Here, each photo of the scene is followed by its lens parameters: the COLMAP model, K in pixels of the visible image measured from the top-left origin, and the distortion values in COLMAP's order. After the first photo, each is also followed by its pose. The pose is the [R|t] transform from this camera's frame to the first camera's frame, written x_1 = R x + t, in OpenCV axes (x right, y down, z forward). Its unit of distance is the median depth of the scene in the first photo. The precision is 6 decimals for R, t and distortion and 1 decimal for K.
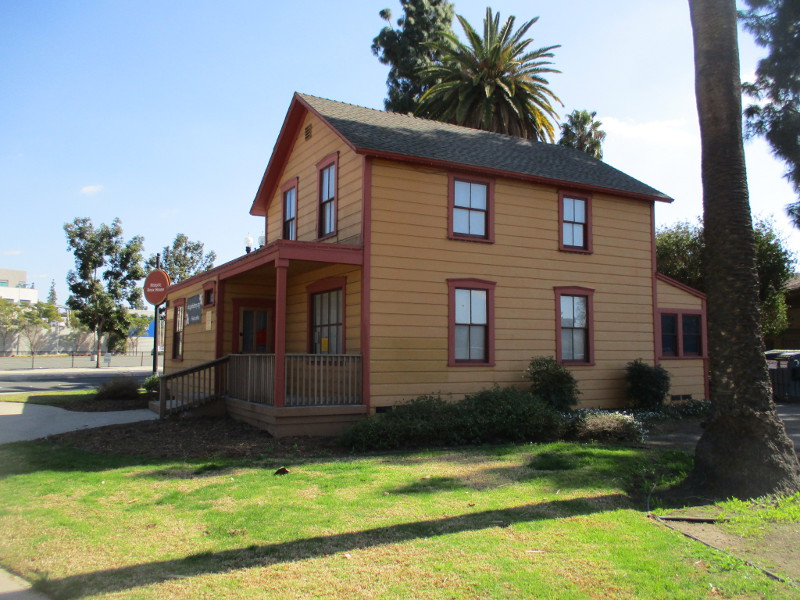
lens RADIAL K [[699.1, 0, 398.0], [0, 699.1, 302.1], [0, 0, 1]] dist [-0.025418, 0.011139]
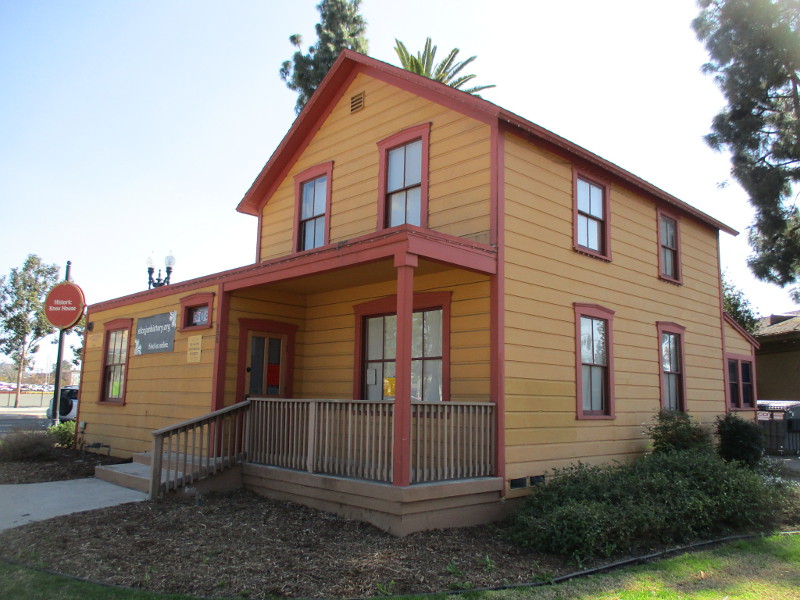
lens RADIAL K [[663.3, 0, 402.7], [0, 663.3, 302.1], [0, 0, 1]] dist [-0.038359, 0.003705]
pose [[0.964659, 0.053251, 0.258066, -0.257431], [-0.035117, 0.996612, -0.074376, 0.022619], [-0.261152, 0.062685, 0.963260, 0.319151]]
